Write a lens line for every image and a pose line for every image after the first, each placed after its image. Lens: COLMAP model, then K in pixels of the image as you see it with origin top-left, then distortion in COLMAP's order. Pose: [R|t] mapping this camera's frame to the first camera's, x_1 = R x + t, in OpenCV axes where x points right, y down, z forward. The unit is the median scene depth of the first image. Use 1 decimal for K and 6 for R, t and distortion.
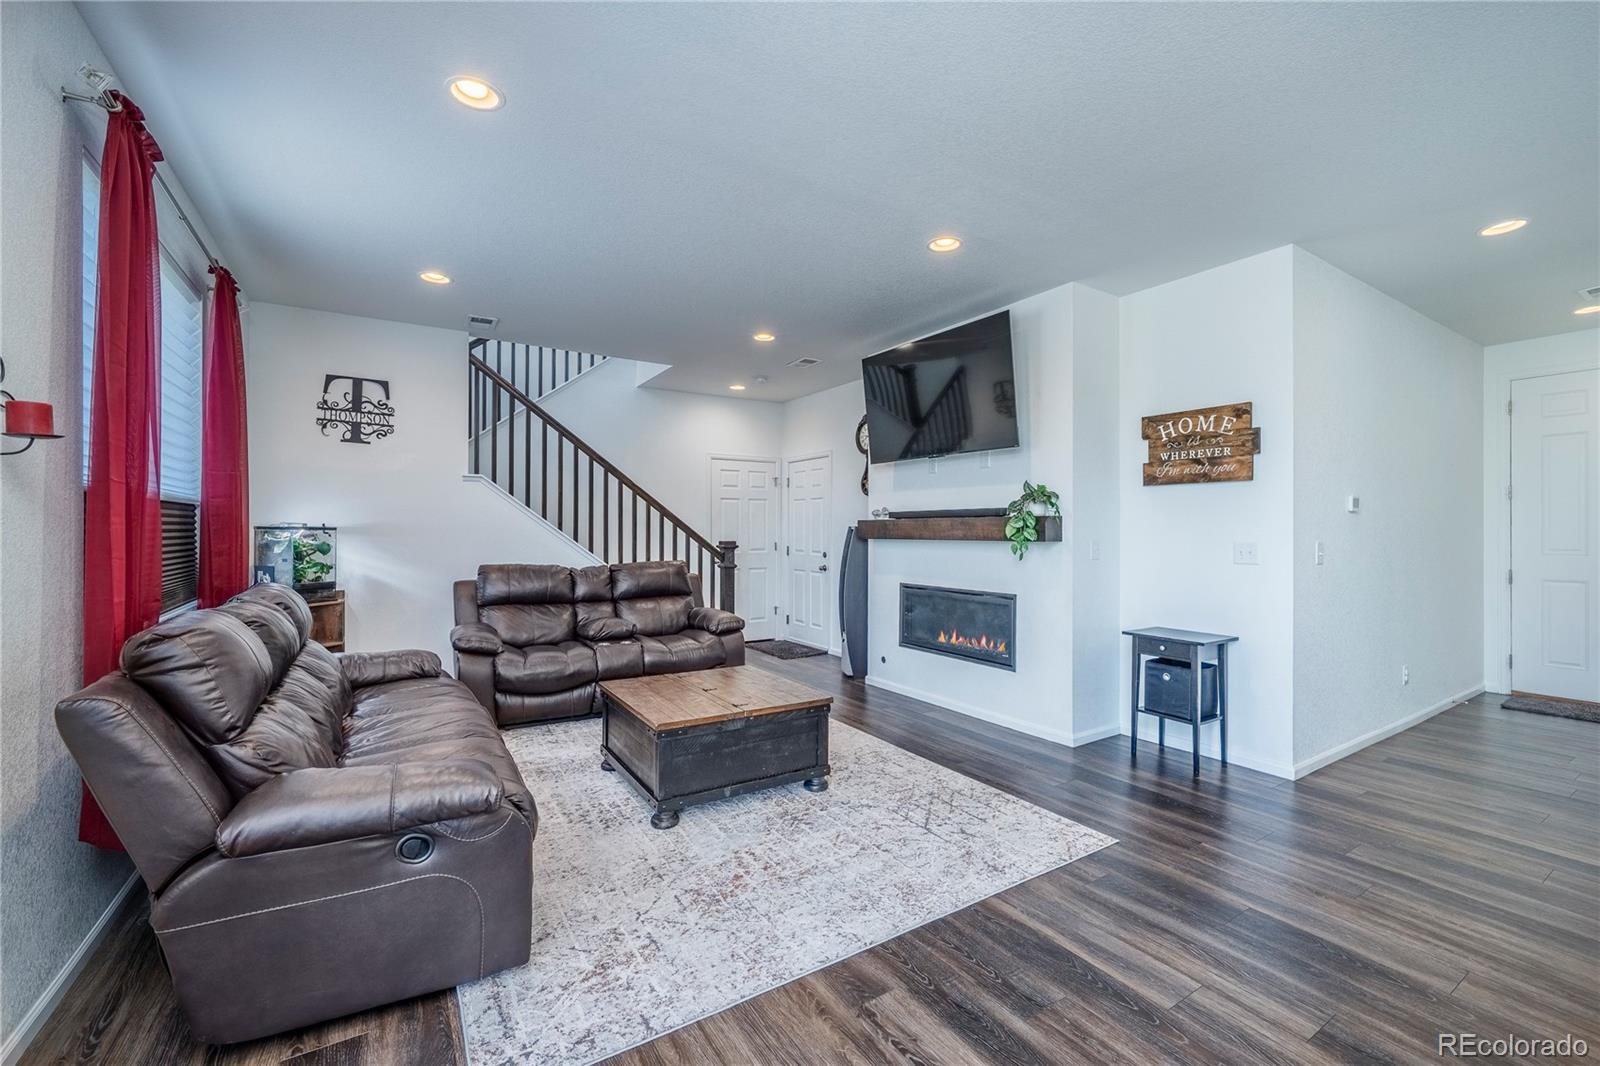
lens RADIAL K [[674.3, 0, 757.4], [0, 674.3, 528.0], [0, 0, 1]] dist [-0.020160, 0.000107]
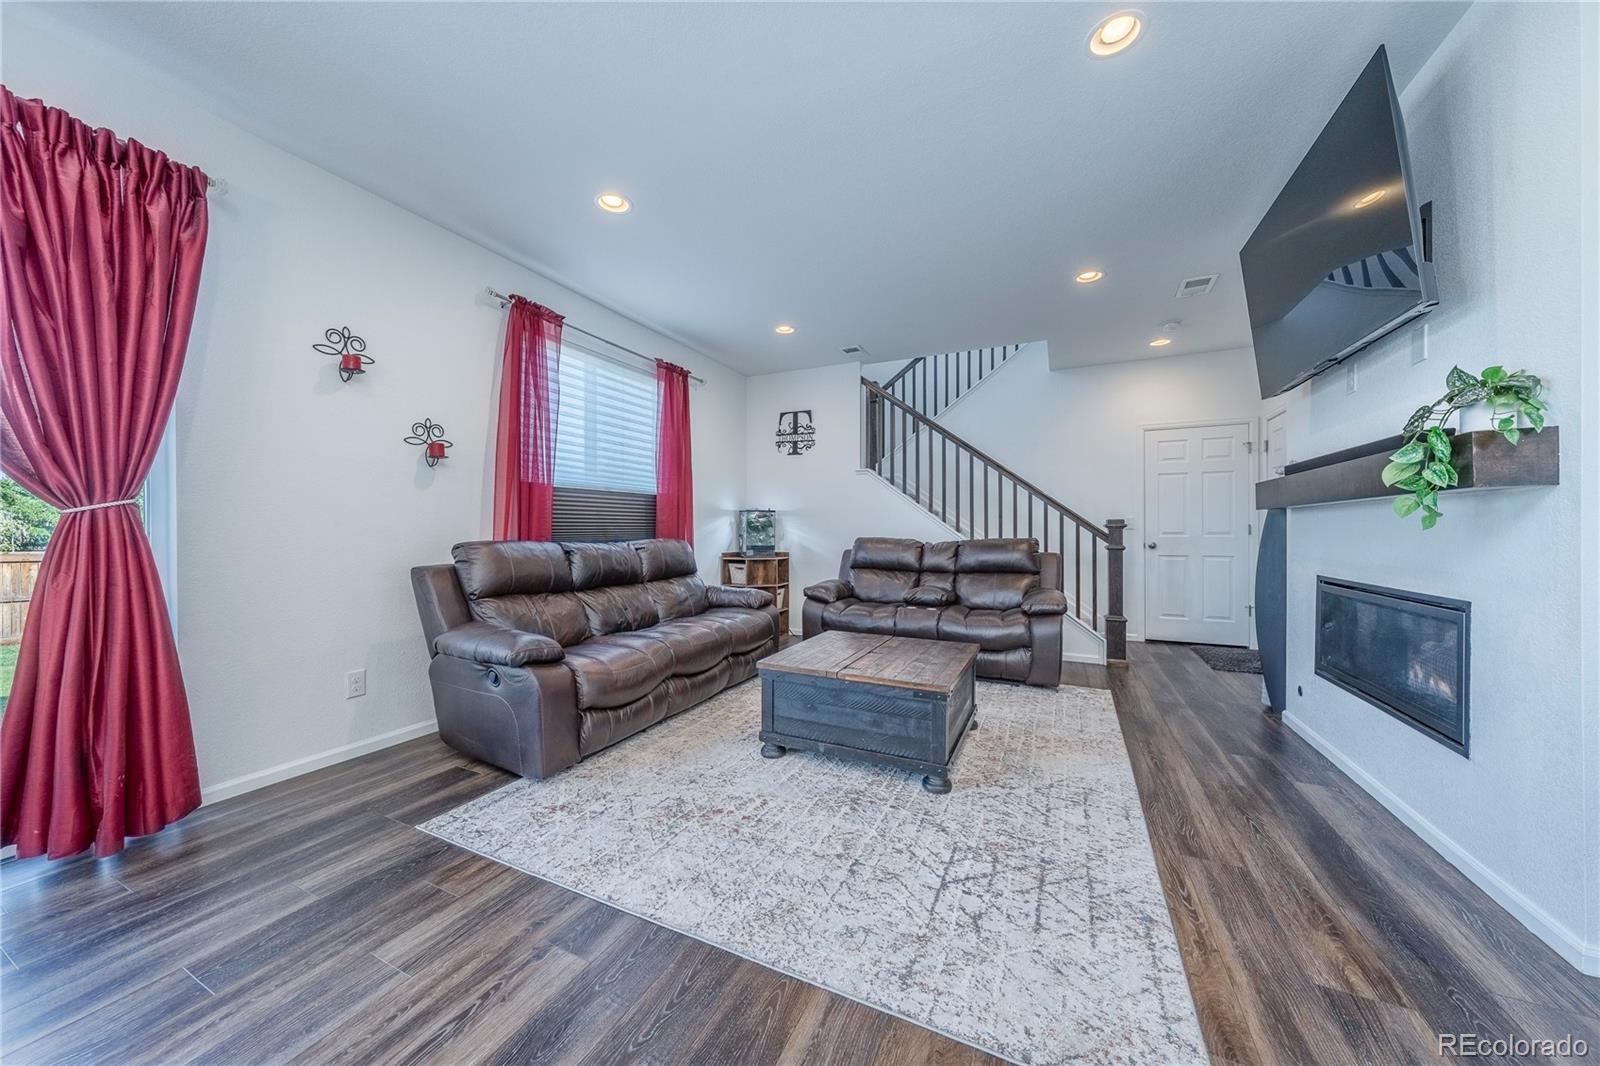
lens RADIAL K [[534.9, 0, 798.5], [0, 534.9, 529.4], [0, 0, 1]] dist [-0.002067, -0.000115]
pose [[0.552287, -0.002506, -0.833650, 0.475428], [0.002854, 0.999995, -0.001115, 0.048644], [0.833649, -0.001763, 0.552292, 0.406667]]
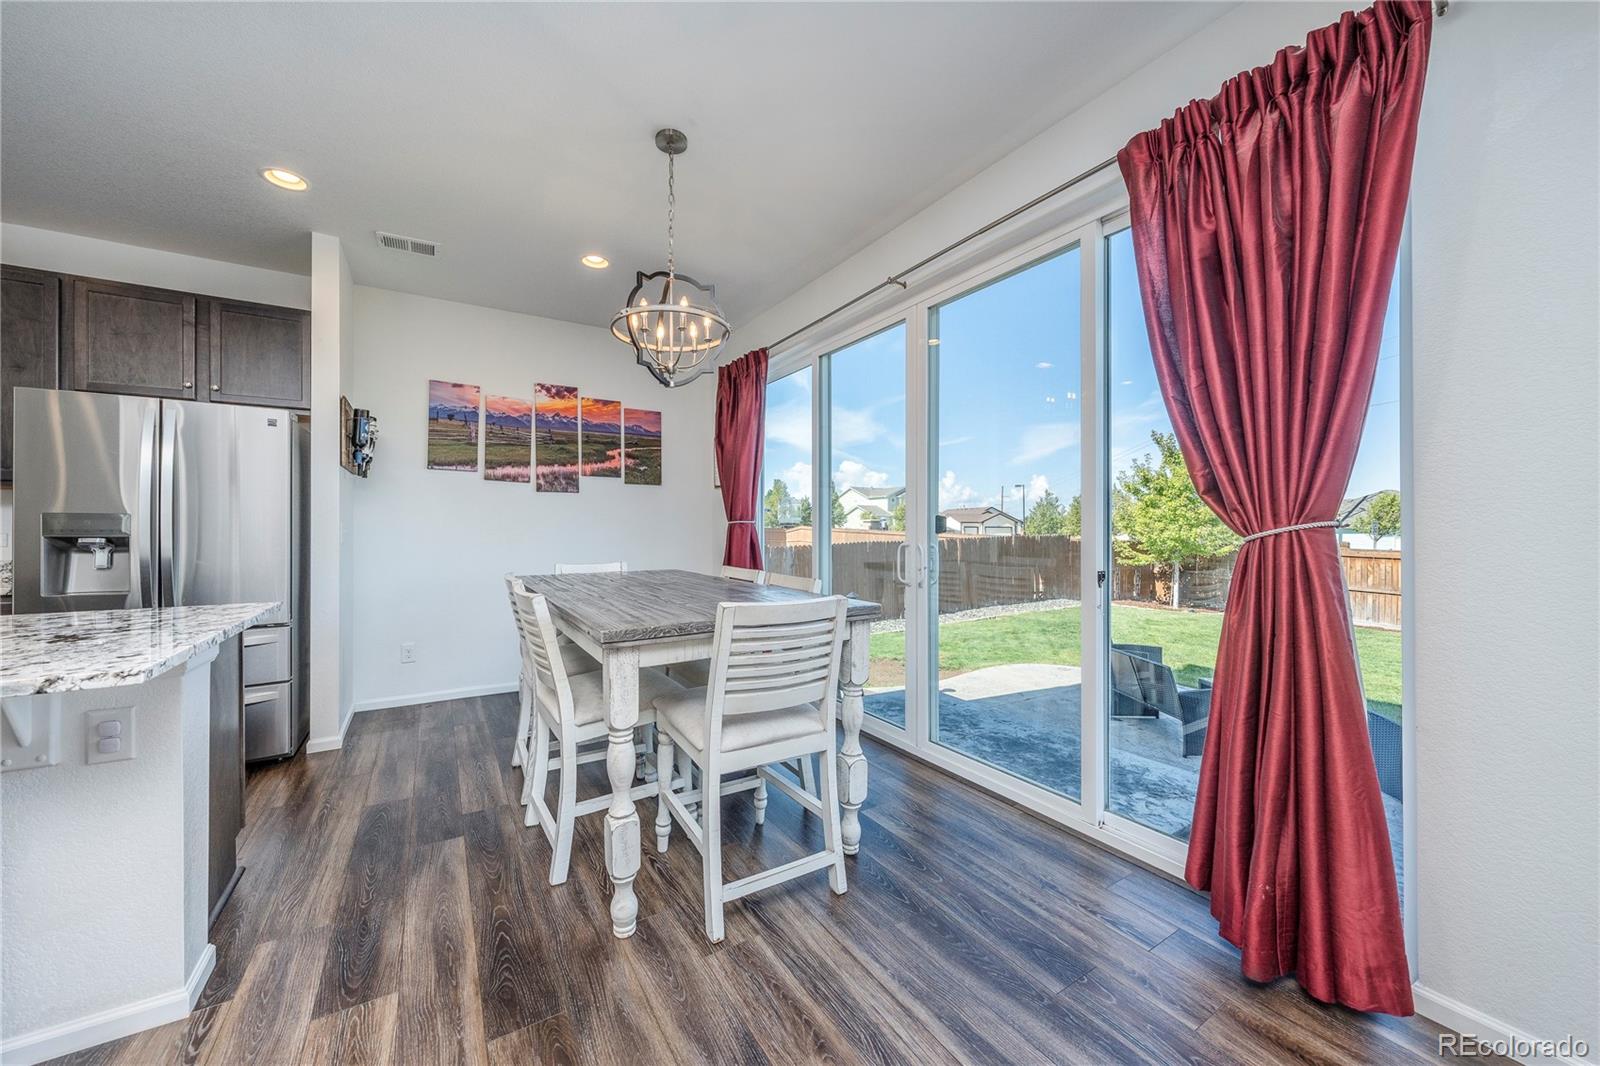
lens RADIAL K [[568.8, 0, 766.3], [0, 568.8, 531.1], [0, 0, 1]] dist [-0.002340, -0.000021]
pose [[-0.999987, -0.004057, 0.002927, 0.101883], [-0.004070, 0.999981, -0.004560, 0.028060], [-0.002909, -0.004572, -0.999985, 0.552466]]
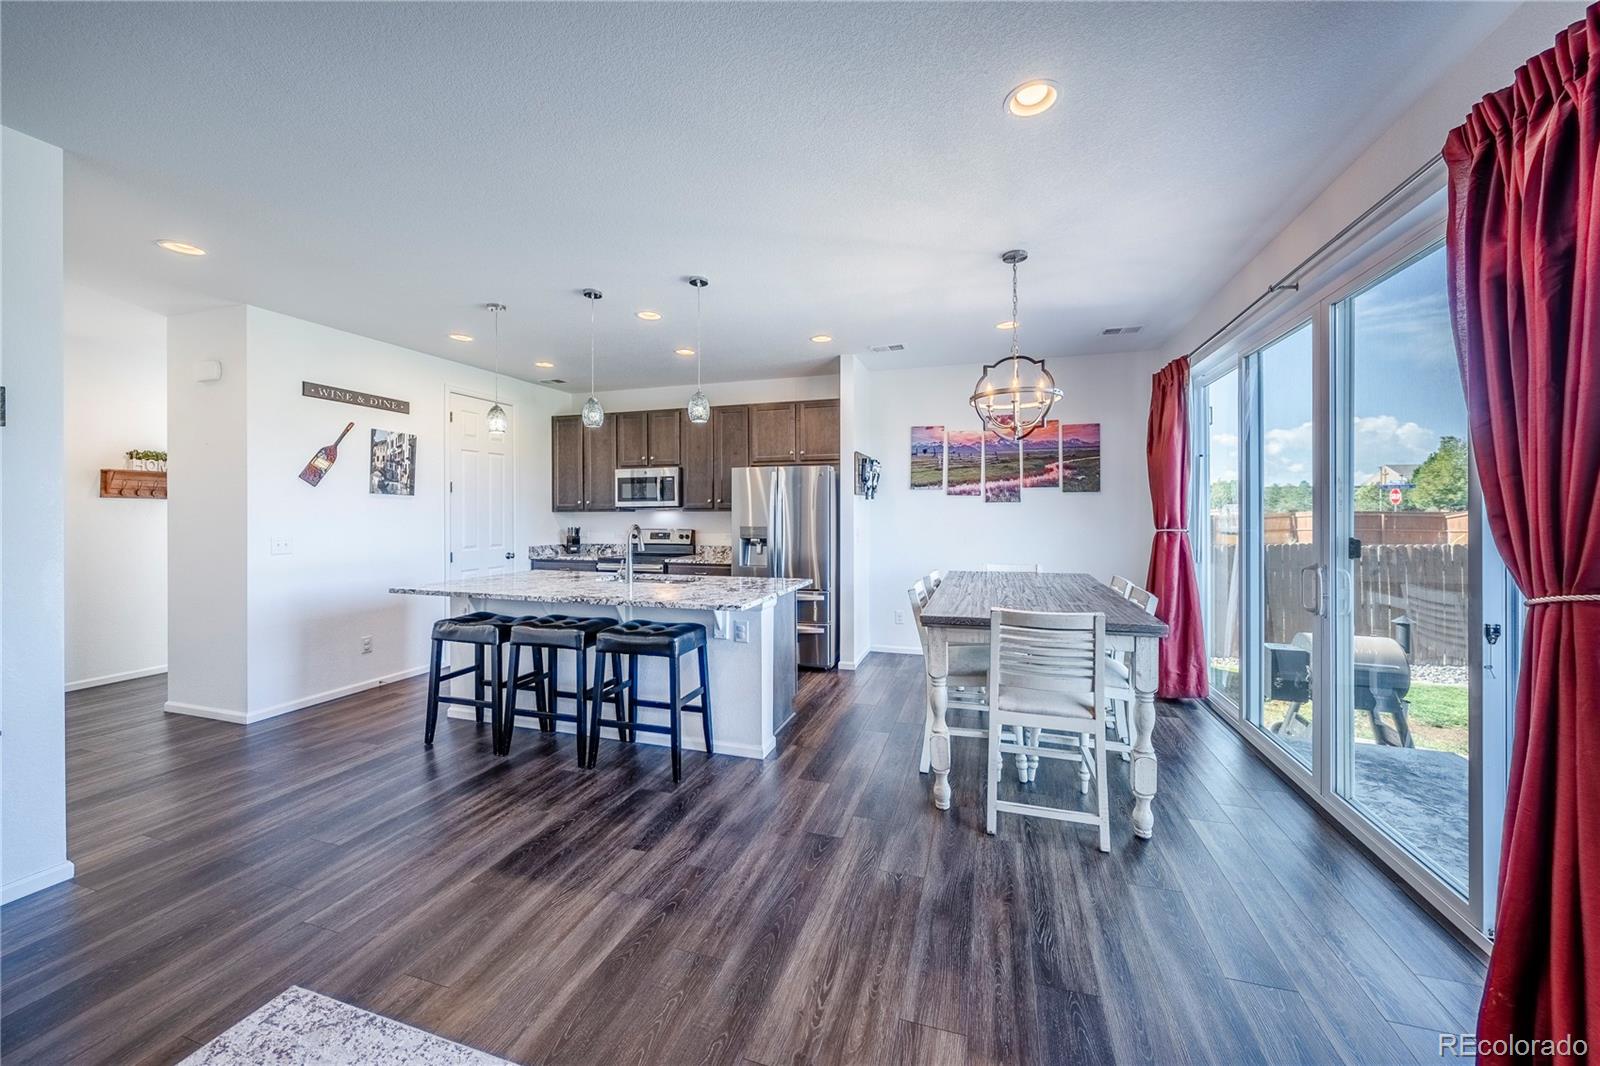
lens RADIAL K [[581.0, 0, 814.4], [0, 581.0, 513.5], [0, 0, 1]] dist [-0.001358, -0.000106]
pose [[-0.674119, -0.004187, 0.738611, -0.208454], [-0.004358, 0.999989, 0.001691, -0.024807], [-0.738610, -0.002079, -0.674129, 0.711095]]
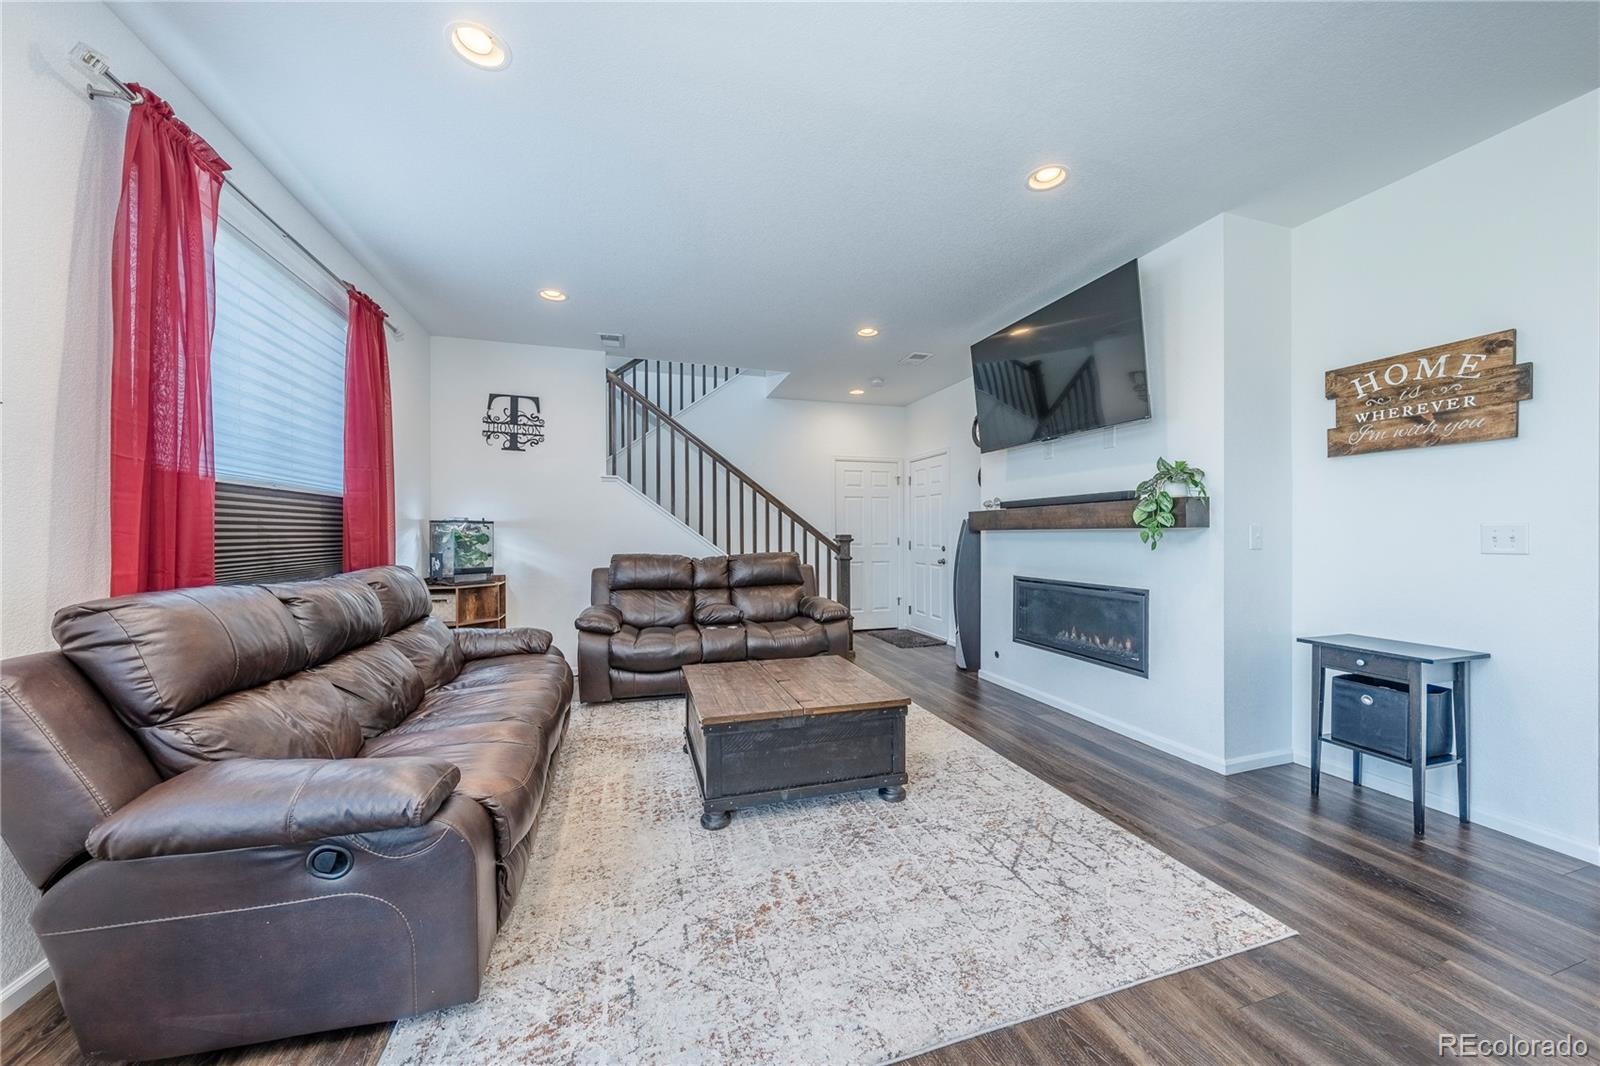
lens RADIAL K [[550.0, 0, 774.7], [0, 550.0, 536.7], [0, 0, 1]] dist [-0.004544, -0.000139]
pose [[0.968271, -0.003859, -0.249873, 0.102478], [0.005520, 0.999967, 0.005946, 0.025342], [0.249842, -0.007136, 0.968260, 0.207751]]
